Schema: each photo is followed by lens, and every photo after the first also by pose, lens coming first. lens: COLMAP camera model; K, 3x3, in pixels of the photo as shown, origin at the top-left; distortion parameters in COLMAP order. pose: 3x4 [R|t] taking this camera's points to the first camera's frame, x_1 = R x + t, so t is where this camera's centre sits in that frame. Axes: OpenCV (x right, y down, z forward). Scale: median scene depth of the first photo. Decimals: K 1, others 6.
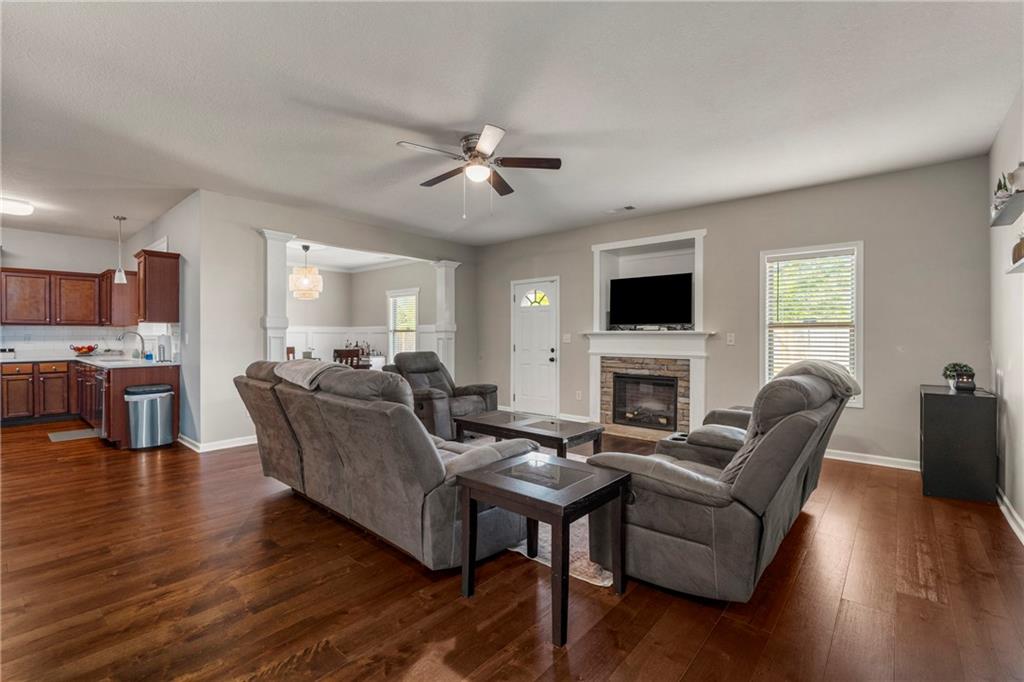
lens RADIAL K [[451.9, 0, 507.6], [0, 451.9, 339.0], [0, 0, 1]] dist [-0.002664, 0.000175]
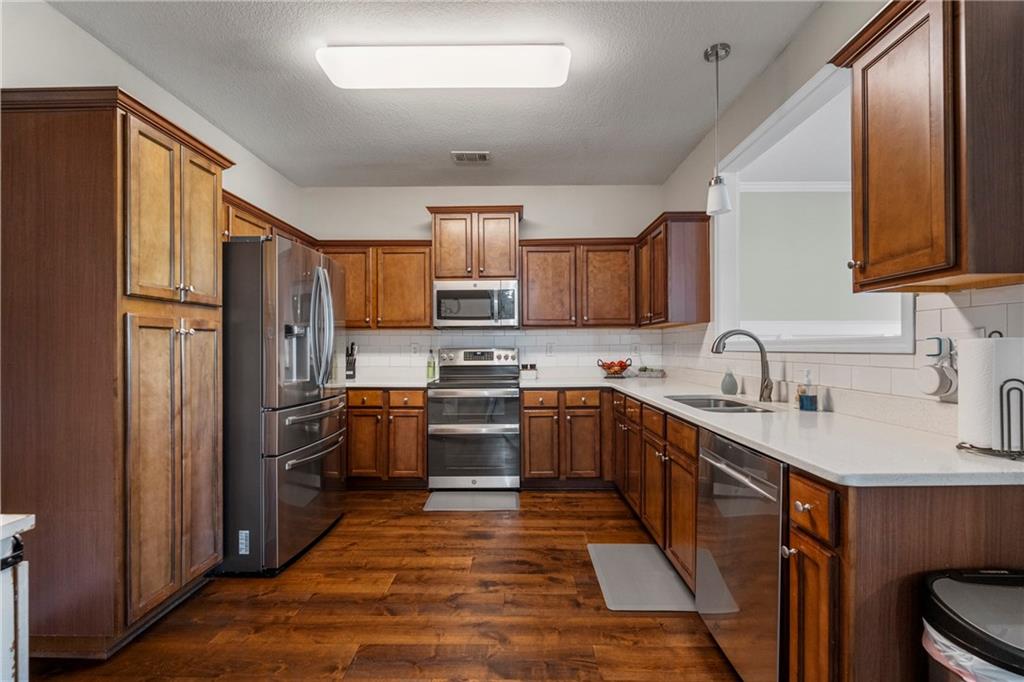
lens RADIAL K [[451.9, 0, 510.9], [0, 451.9, 346.1], [0, 0, 1]] dist [-0.002664, 0.000175]
pose [[0.649418, -0.004404, -0.760419, -0.599179], [0.001632, 0.999989, -0.004397, -0.002606], [0.760430, 0.001614, 0.649418, 0.528574]]
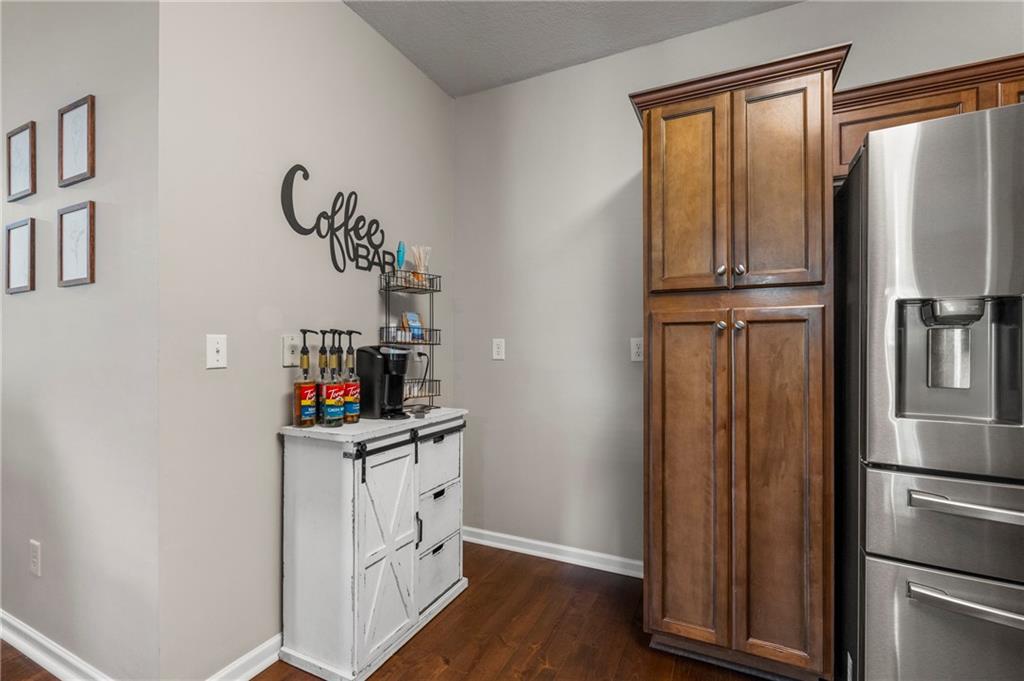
lens RADIAL K [[451.9, 0, 512.5], [0, 451.9, 344.4], [0, 0, 1]] dist [-0.002664, 0.000175]
pose [[-0.965681, 0.001316, -0.259727, -0.969454], [0.003272, 0.999969, -0.007098, -0.002875], [0.259709, -0.007704, -0.965656, 0.955665]]
